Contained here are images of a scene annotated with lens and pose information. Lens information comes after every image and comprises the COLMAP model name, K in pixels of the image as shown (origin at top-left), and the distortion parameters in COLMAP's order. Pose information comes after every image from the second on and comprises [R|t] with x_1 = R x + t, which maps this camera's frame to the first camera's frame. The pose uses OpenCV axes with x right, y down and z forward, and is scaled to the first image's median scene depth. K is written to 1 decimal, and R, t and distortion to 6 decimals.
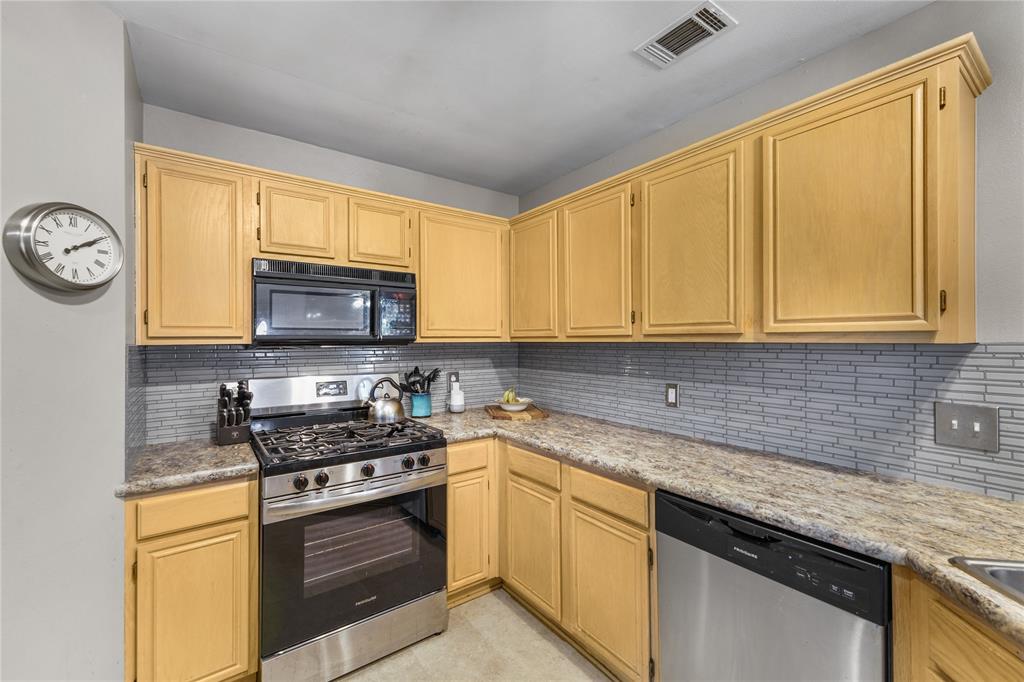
lens RADIAL K [[408.4, 0, 499.4], [0, 408.4, 338.1], [0, 0, 1]] dist [0.009511, -0.001355]
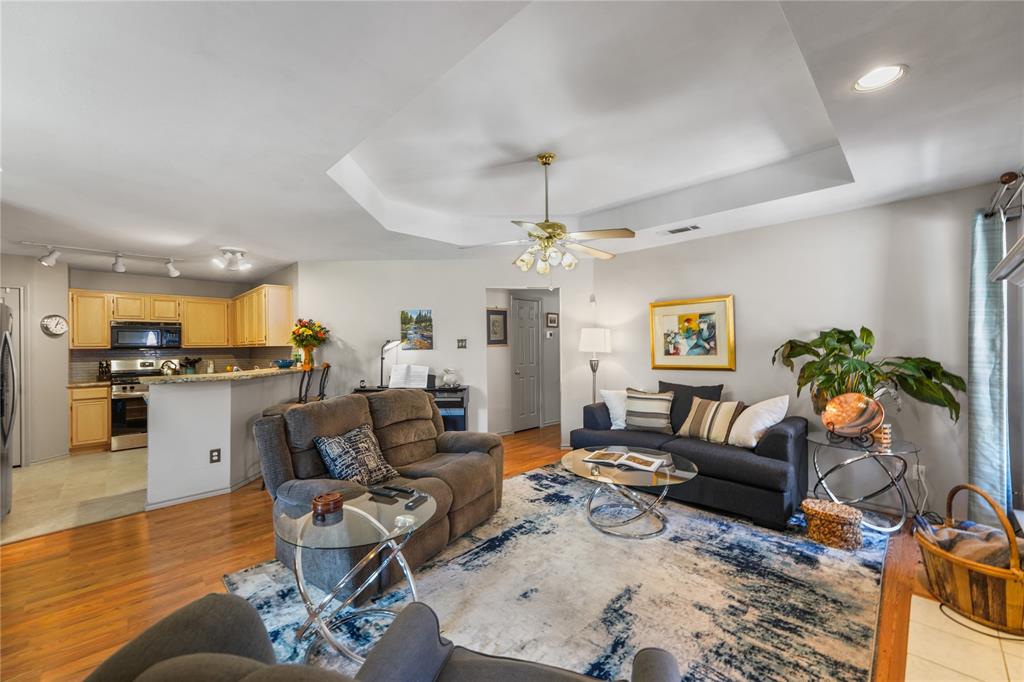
lens RADIAL K [[408.4, 0, 501.4], [0, 408.4, 342.6], [0, 0, 1]] dist [0.009511, -0.001355]
pose [[0.991856, -0.009511, 0.127010, 1.950959], [0.010222, 0.999936, -0.004942, 0.015241], [-0.126955, 0.006200, 0.991889, -2.488981]]
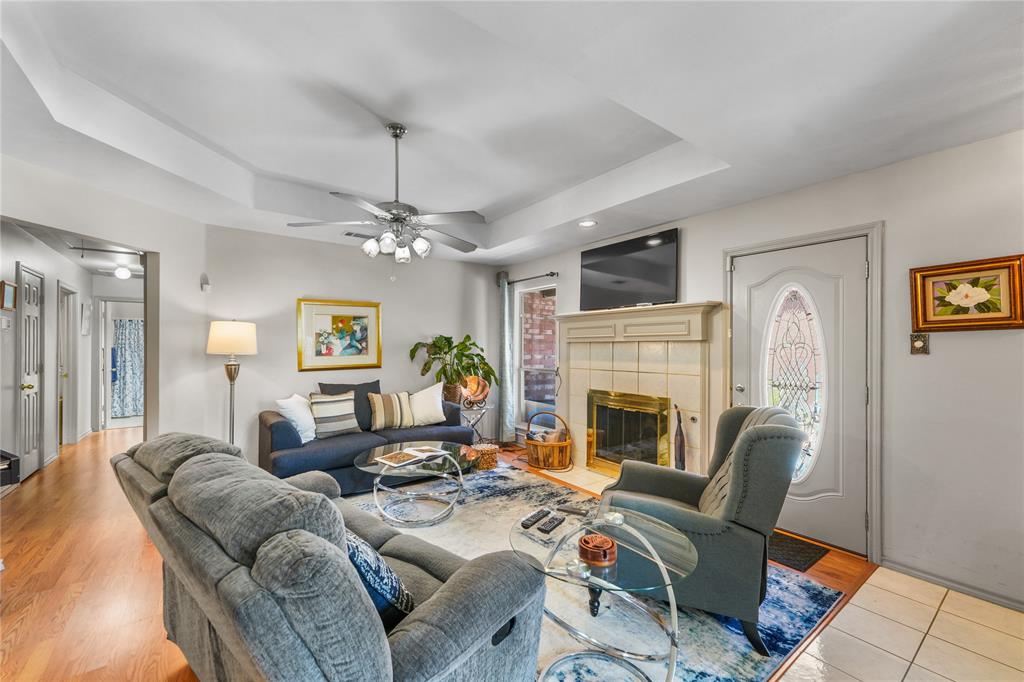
lens RADIAL K [[408.4, 0, 505.9], [0, 408.4, 344.6], [0, 0, 1]] dist [0.009511, -0.001355]
pose [[0.007750, 0.000582, 0.999970, 0.890884], [-0.006284, 0.999980, -0.000534, 0.019786], [-0.999950, -0.006279, 0.007754, -1.261932]]
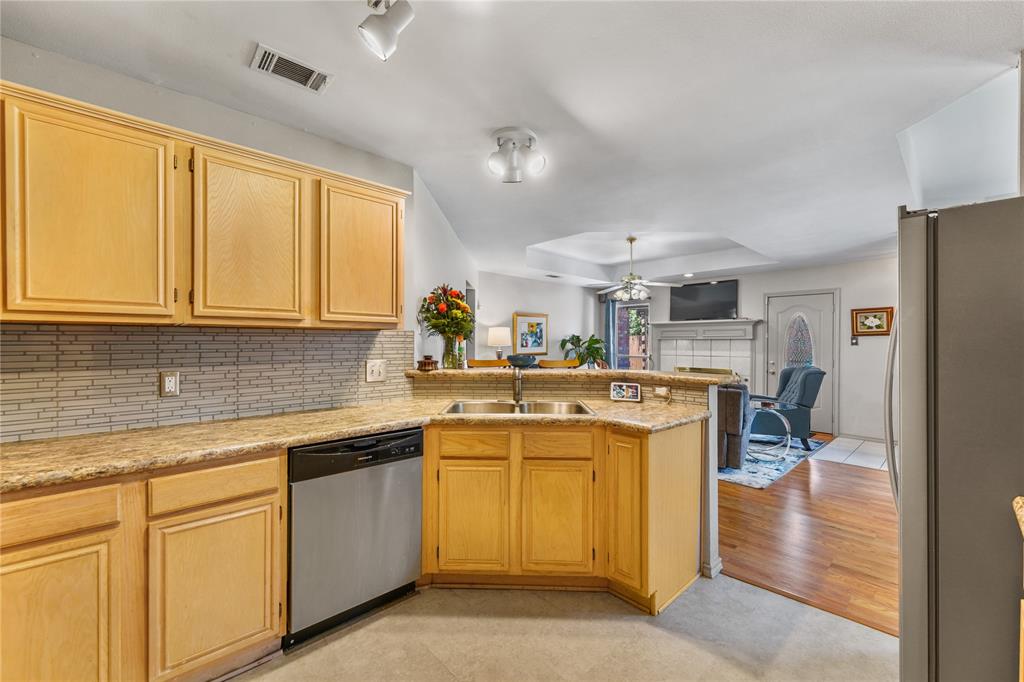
lens RADIAL K [[408.4, 0, 508.1], [0, 408.4, 343.4], [0, 0, 1]] dist [0.009511, -0.001355]
pose [[-0.102276, -0.004482, 0.994746, -0.638130], [-0.010264, 0.999941, 0.003450, 0.042890], [-0.994703, -0.009857, -0.102316, 0.382946]]
